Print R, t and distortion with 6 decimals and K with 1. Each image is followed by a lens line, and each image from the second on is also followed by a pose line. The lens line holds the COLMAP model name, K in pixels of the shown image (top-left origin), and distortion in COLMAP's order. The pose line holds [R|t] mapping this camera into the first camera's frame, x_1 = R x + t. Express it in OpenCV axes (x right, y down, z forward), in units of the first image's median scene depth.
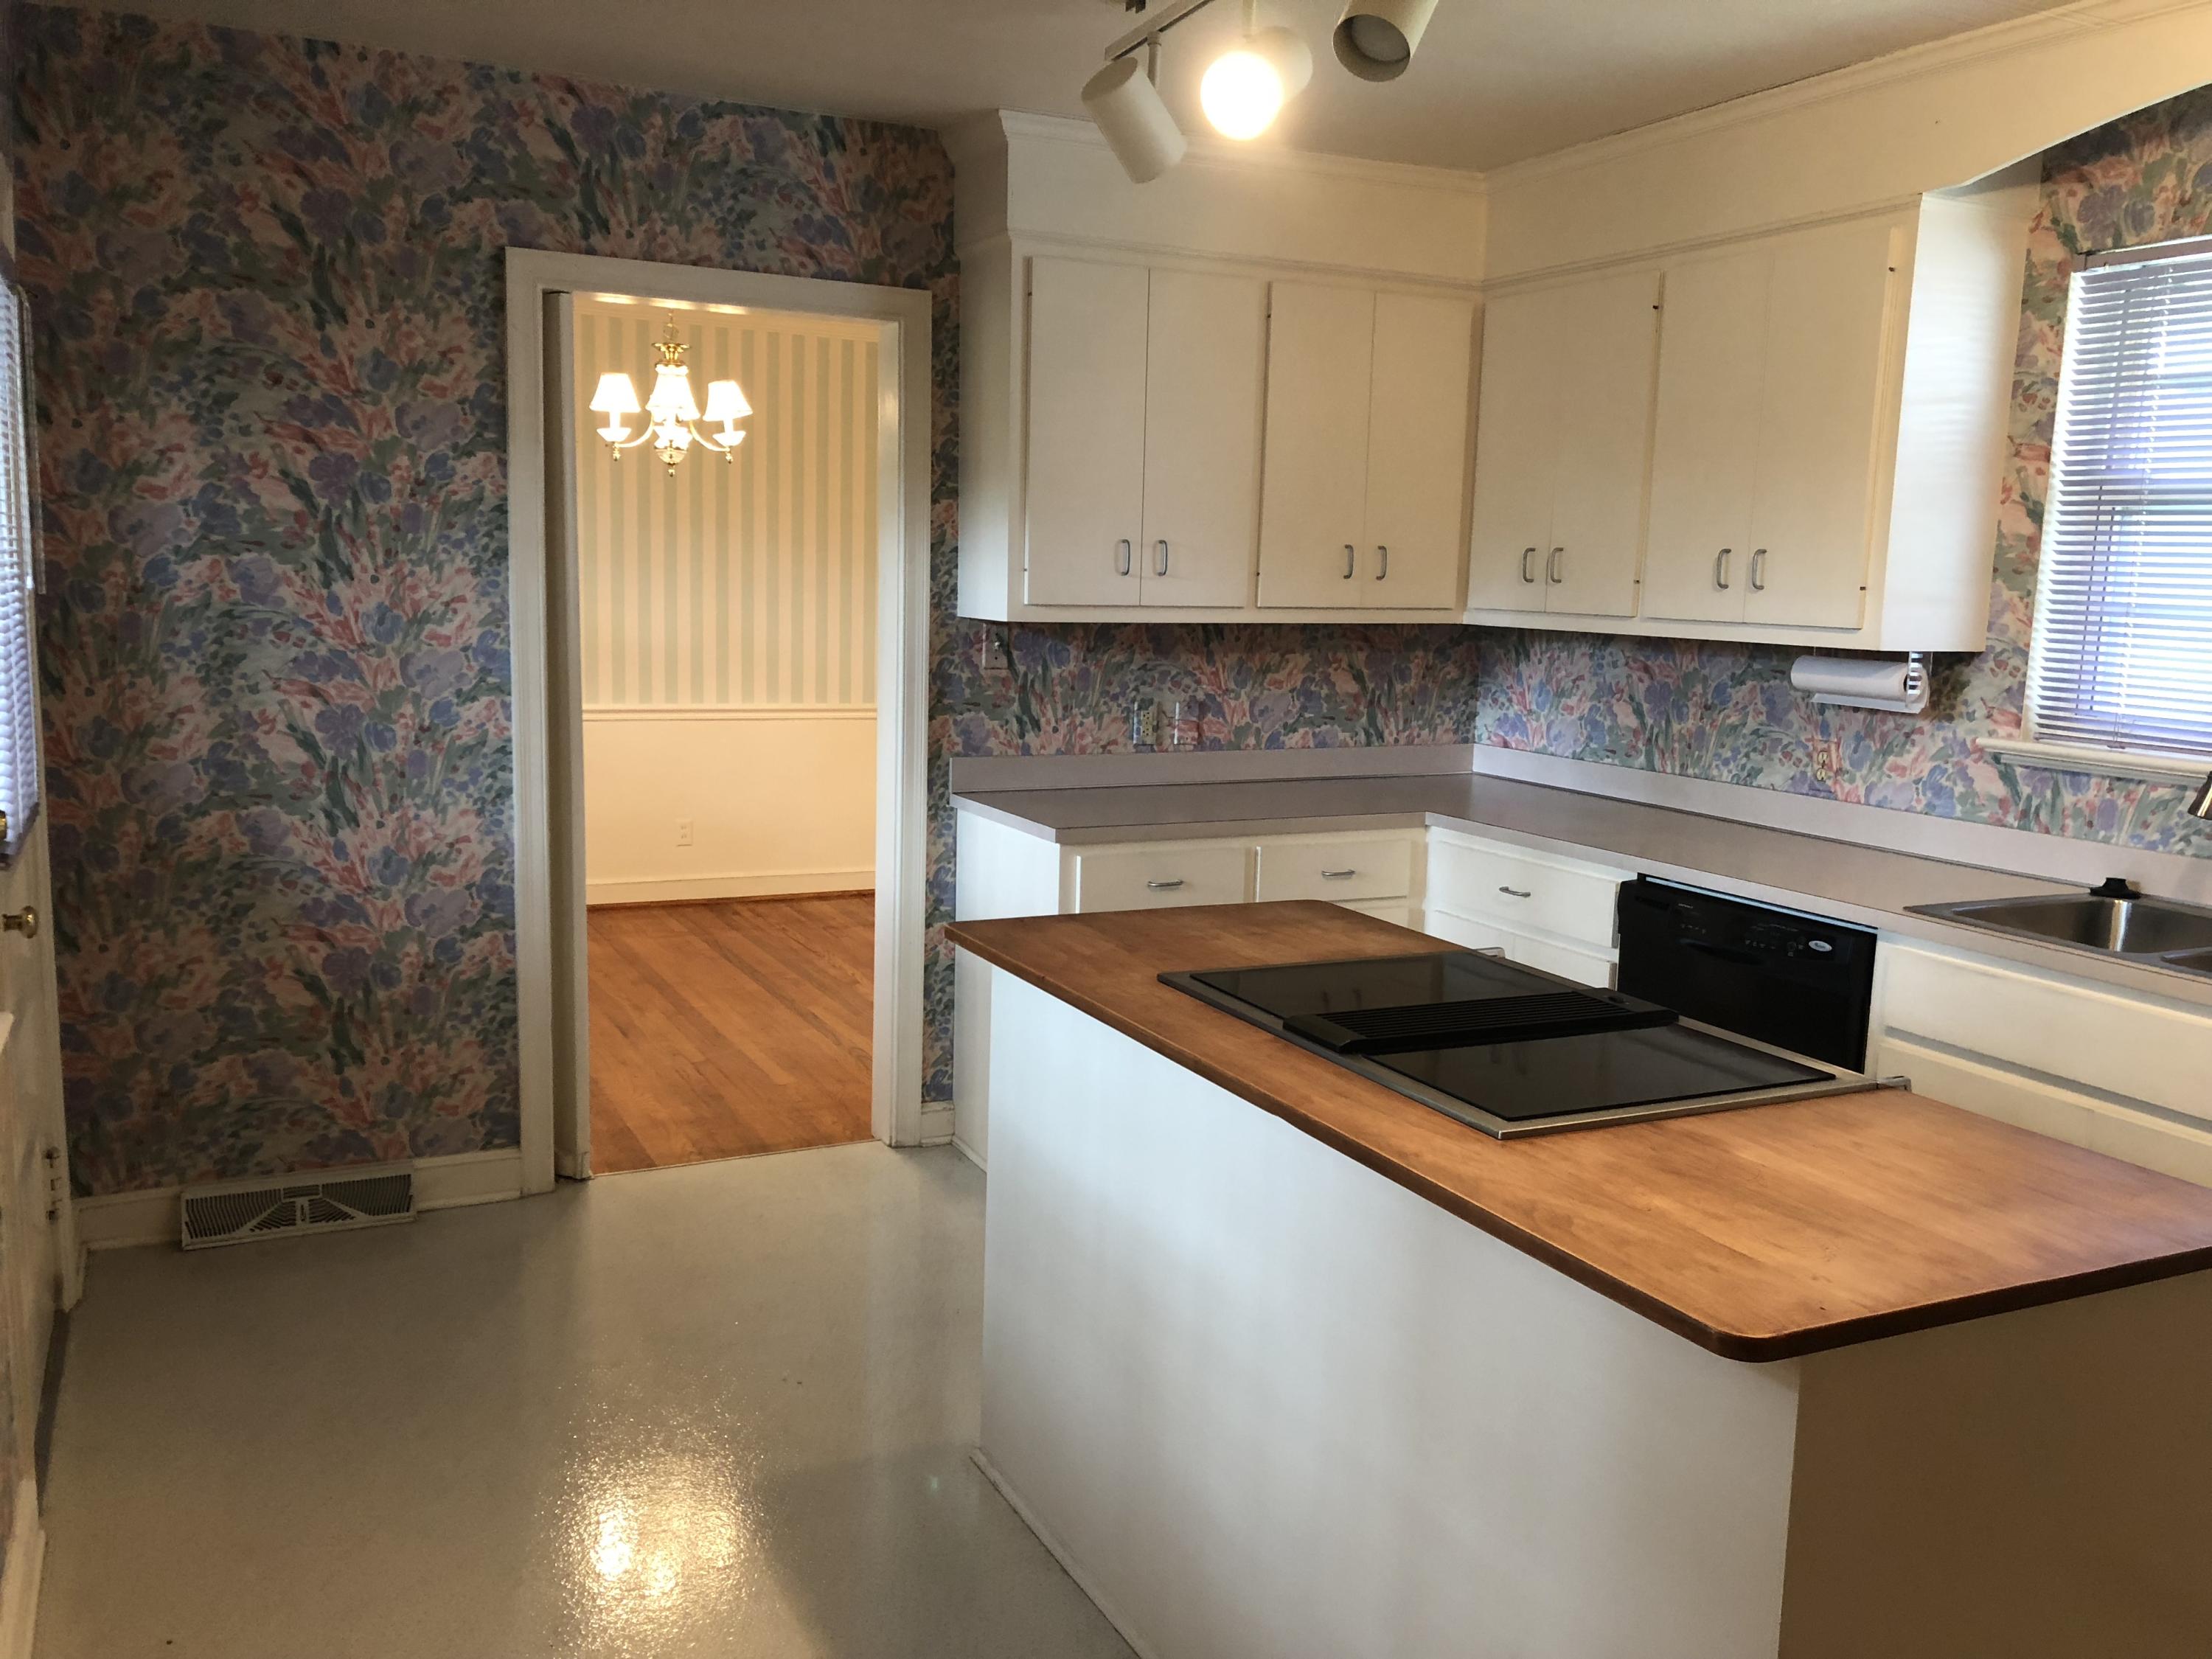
lens RADIAL K [[1805.6, 0, 1117.6], [0, 1805.6, 827.5], [0, 0, 1]] dist [0.039353, -0.034808]
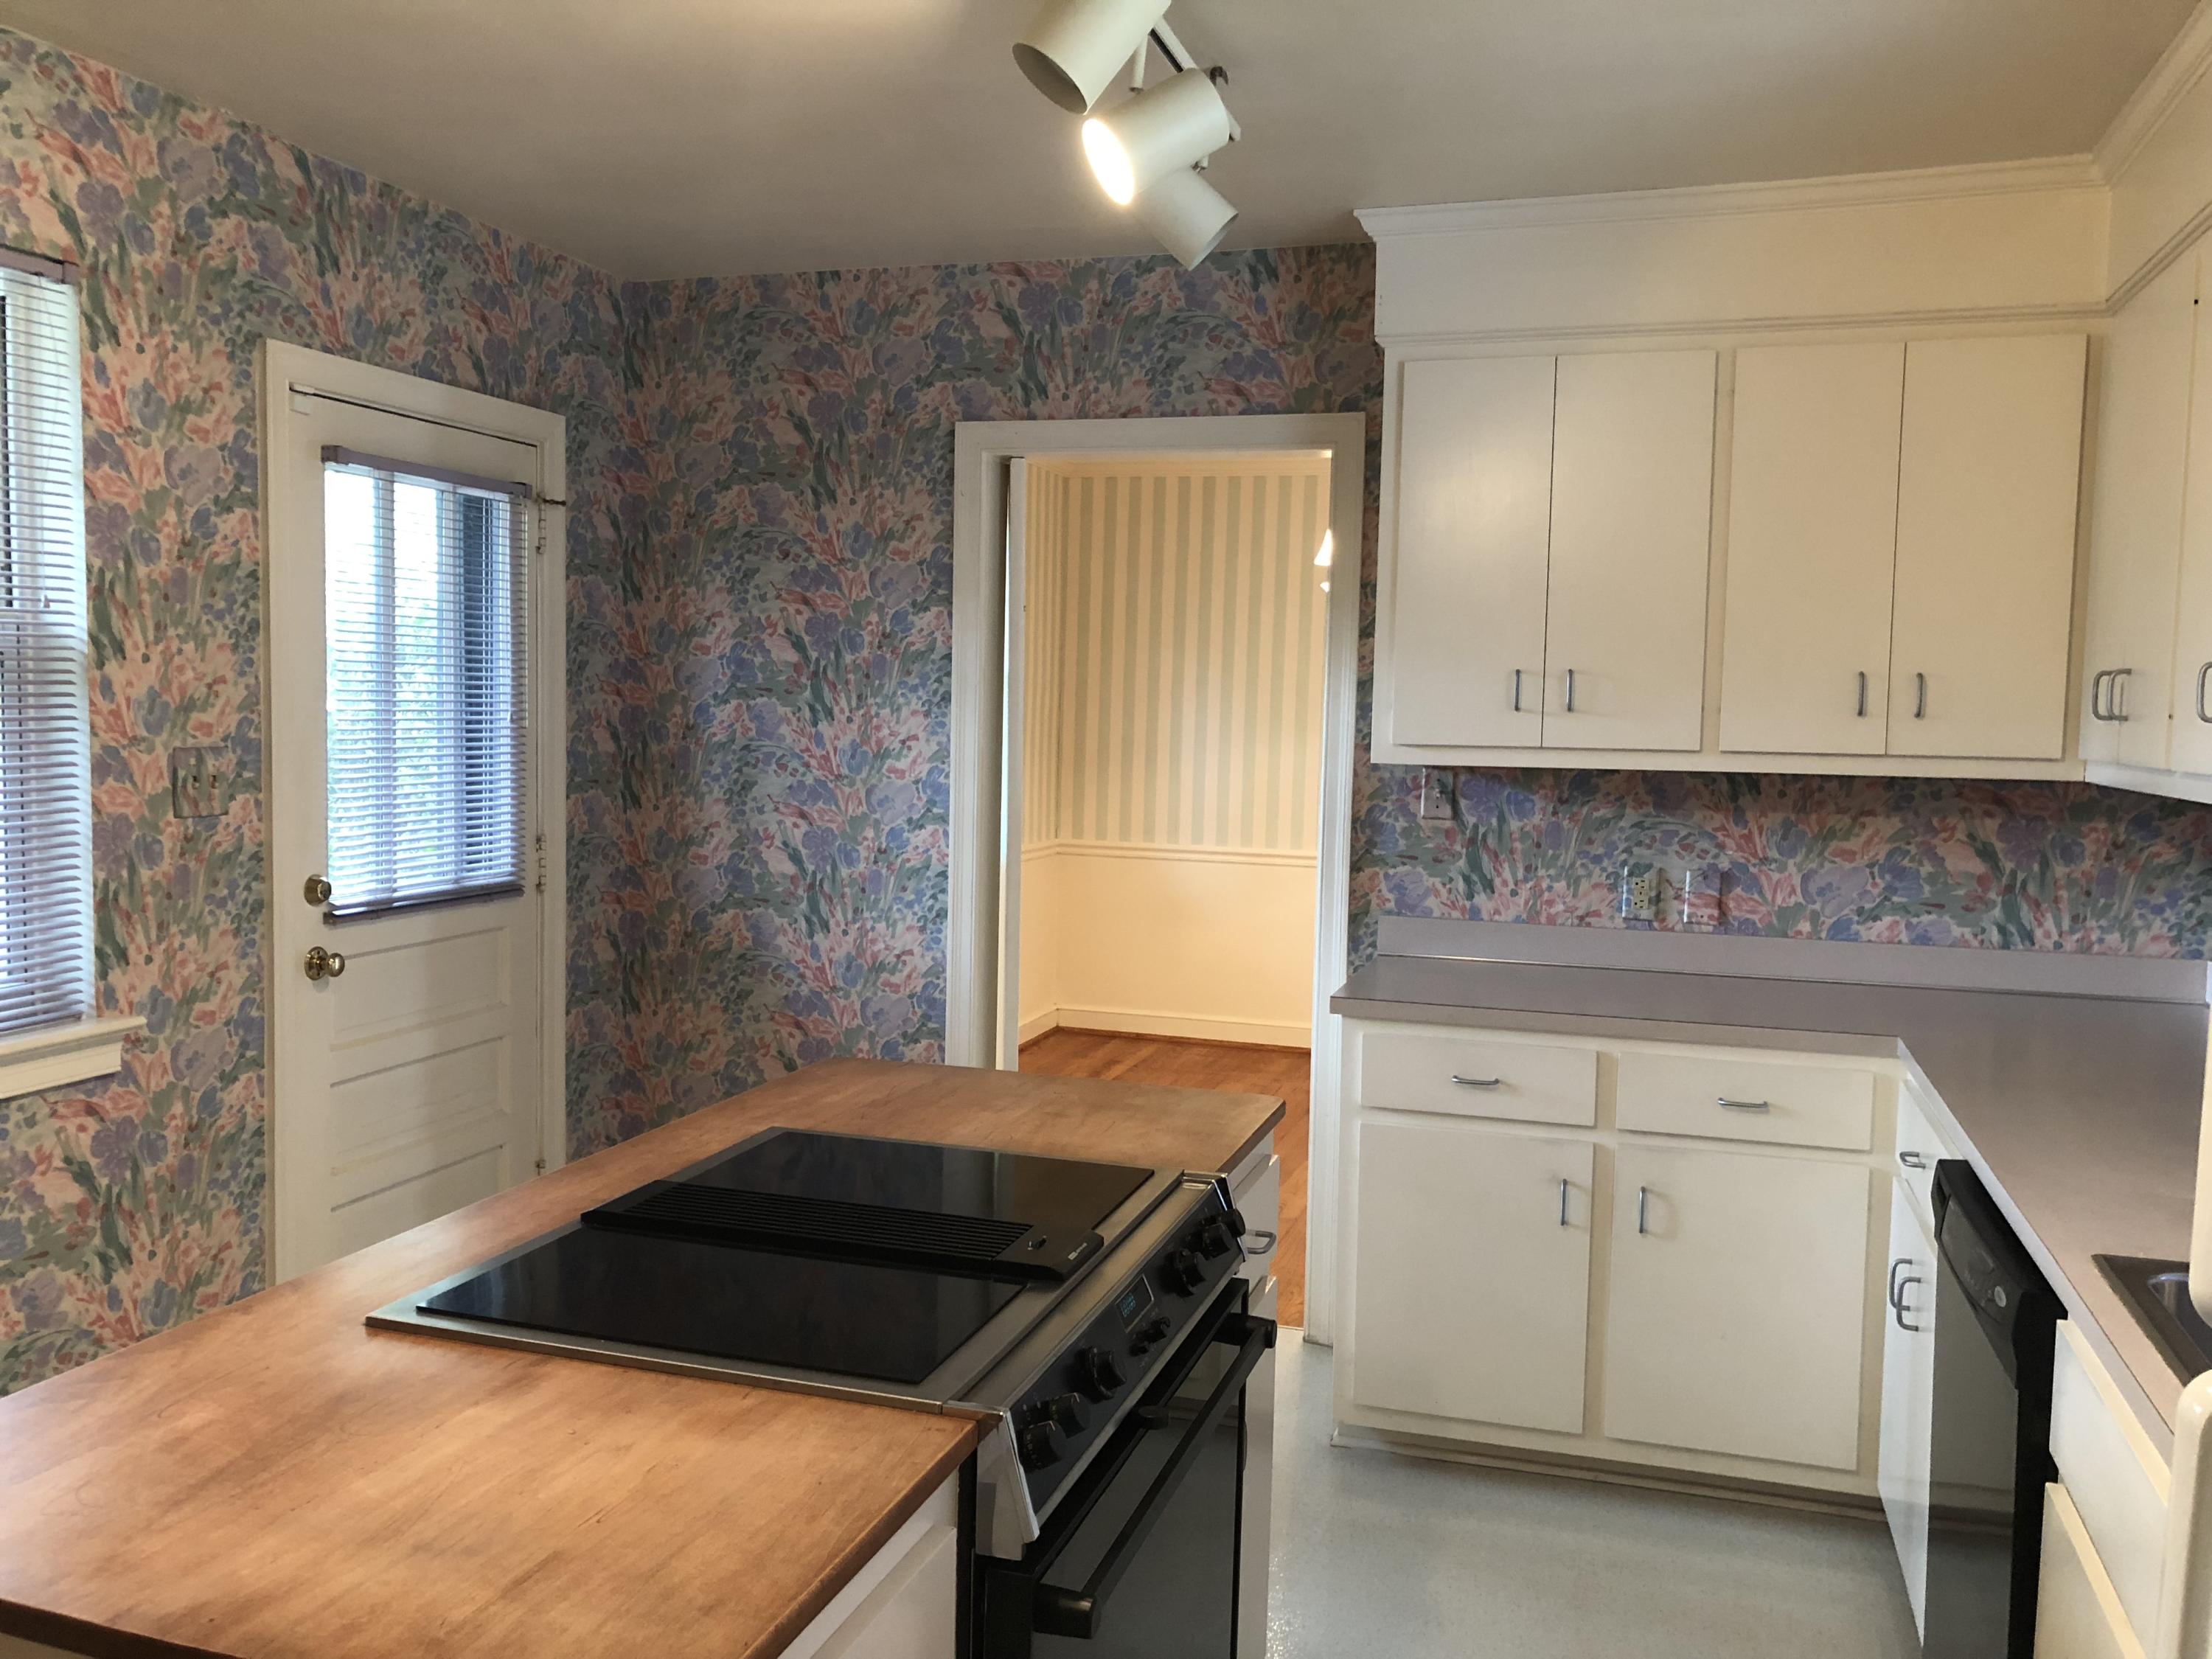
lens RADIAL K [[1805.6, 0, 1108.2], [0, 1805.6, 850.7], [0, 0, 1]] dist [0.039353, -0.034808]
pose [[0.724310, 0.045198, -0.687992, 0.487188], [-0.100019, 0.994182, -0.039985, -0.023608], [0.682181, 0.097773, 0.724616, 0.279381]]
